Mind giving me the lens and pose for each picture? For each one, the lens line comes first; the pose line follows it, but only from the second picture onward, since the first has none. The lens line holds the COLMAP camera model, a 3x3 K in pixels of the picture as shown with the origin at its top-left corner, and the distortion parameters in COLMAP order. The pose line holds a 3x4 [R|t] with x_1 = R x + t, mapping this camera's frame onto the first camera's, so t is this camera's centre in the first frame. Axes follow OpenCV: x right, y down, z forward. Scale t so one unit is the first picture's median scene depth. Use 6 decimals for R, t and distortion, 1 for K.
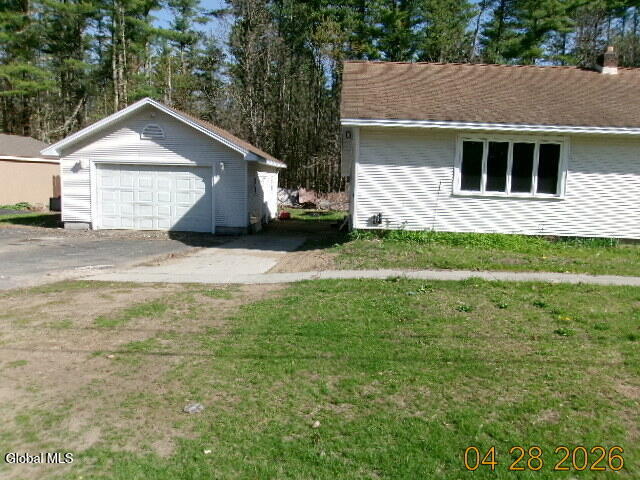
lens RADIAL K [[506.2, 0, 320.0], [0, 506.2, 240.0], [0, 0, 1]] dist [0.009613, 0.003016]
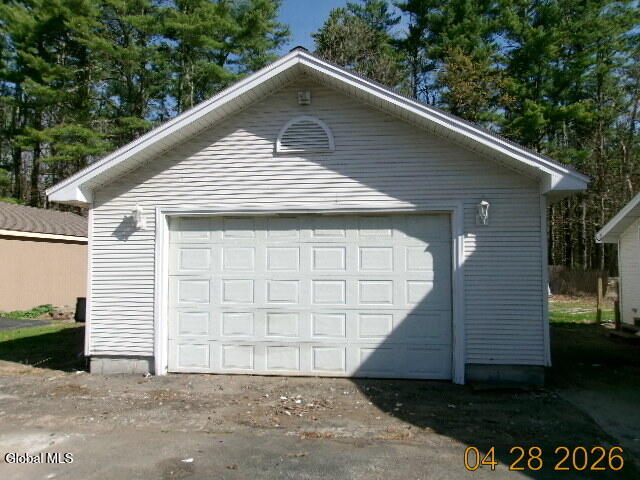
lens RADIAL K [[506.2, 0, 320.0], [0, 506.2, 240.0], [0, 0, 1]] dist [0.009613, 0.003016]
pose [[0.866023, 0.002059, -0.499999, -0.122458], [-0.037277, 0.997475, -0.060457, -0.109925], [0.498612, 0.070995, 0.863913, 0.695488]]
